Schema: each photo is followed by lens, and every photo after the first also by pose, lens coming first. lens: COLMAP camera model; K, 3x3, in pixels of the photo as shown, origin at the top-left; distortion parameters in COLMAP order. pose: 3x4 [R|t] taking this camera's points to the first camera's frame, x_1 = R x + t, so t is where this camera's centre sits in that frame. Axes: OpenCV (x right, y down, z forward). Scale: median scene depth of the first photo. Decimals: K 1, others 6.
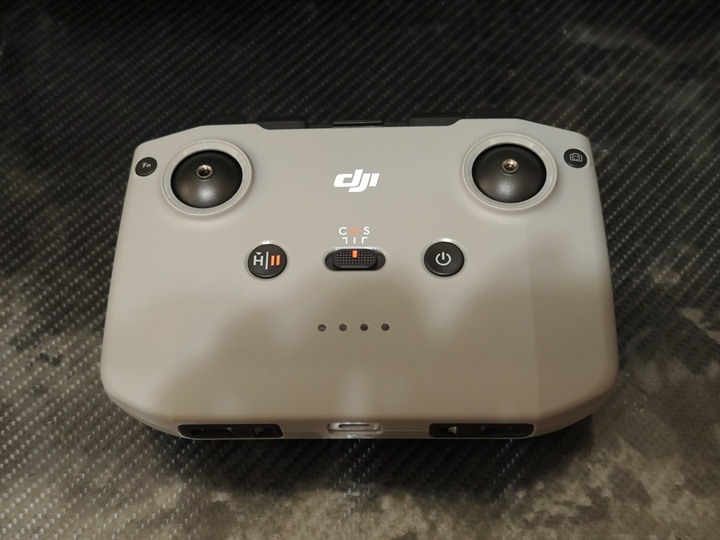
lens RADIAL K [[1060.1, 0, 361.5], [0, 1060.1, 269.8], [0, 0, 1]] dist [0.011375, 0.000000]
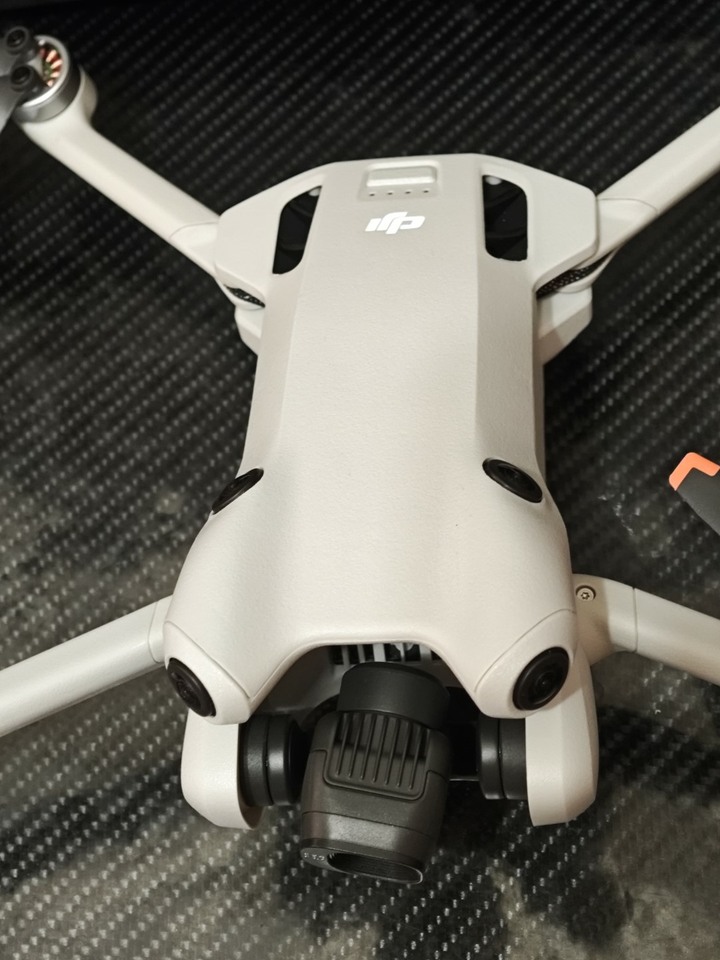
lens RADIAL K [[2120.6, 0, 357.3], [0, 2120.6, 474.7], [0, 0, 1]] dist [0.341259, 0.000000]
pose [[0.992807, 0.012128, -0.119113, 0.037152], [-0.007445, 0.999184, 0.039687, -0.044018], [0.119498, -0.038515, 0.992087, -0.185805]]
